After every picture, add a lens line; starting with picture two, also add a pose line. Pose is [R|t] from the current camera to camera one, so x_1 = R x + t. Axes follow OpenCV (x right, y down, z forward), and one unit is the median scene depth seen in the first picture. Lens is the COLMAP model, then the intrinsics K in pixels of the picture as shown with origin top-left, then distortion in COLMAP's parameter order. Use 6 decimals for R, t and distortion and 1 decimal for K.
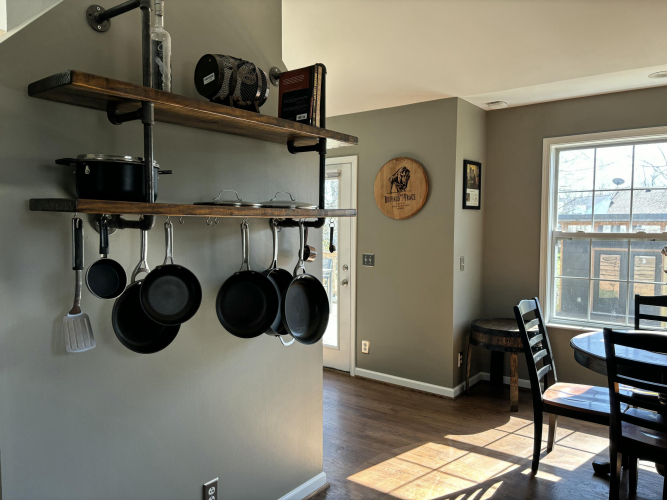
lens RADIAL K [[503.9, 0, 331.5], [0, 503.9, 249.8], [0, 0, 1]] dist [0.053989, -0.037745]
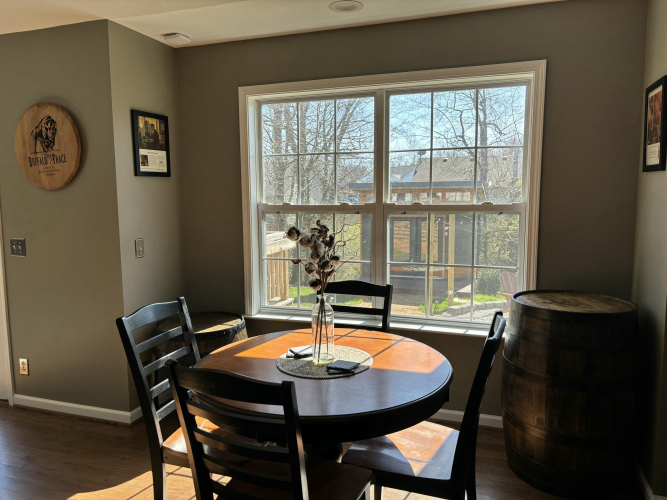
lens RADIAL K [[503.9, 0, 336.1], [0, 503.9, 252.0], [0, 0, 1]] dist [0.053989, -0.037745]
pose [[0.949524, -0.049152, 0.309820, 0.309283], [0.029012, 0.997175, 0.069283, -0.011768], [-0.312350, -0.056797, 0.948268, 0.187020]]
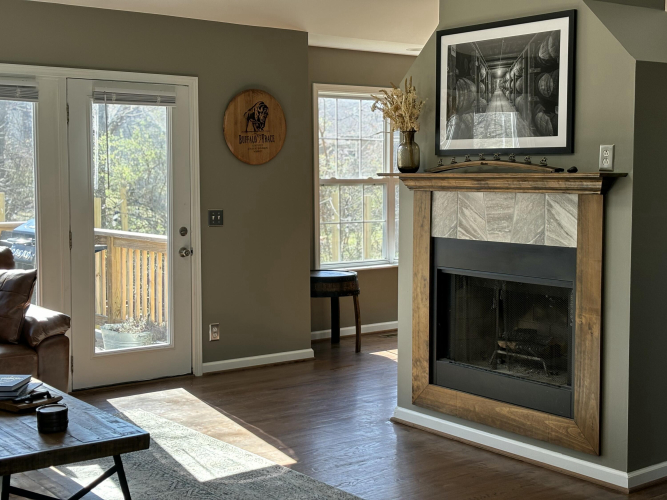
lens RADIAL K [[1013.8, 0, 332.8], [0, 1013.8, 252.1], [0, 0, 1]] dist [0.124151, 0.000000]
pose [[0.233965, -0.080088, 0.968941, -1.542522], [0.050878, 0.996244, 0.070060, -0.029852], [-0.970913, 0.032907, 0.237161, 0.518089]]
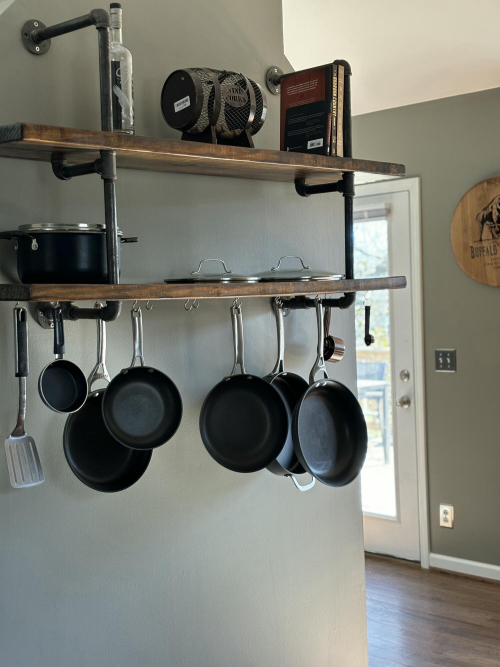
lens RADIAL K [[1013.8, 0, 230.6], [0, 1013.8, 316.8], [0, 0, 1]] dist [0.124151, 0.000000]
pose [[0.986936, -0.032978, -0.157699, 0.019556], [0.027783, 0.999000, -0.035035, 0.005226], [0.158697, 0.030196, 0.986866, -0.186994]]
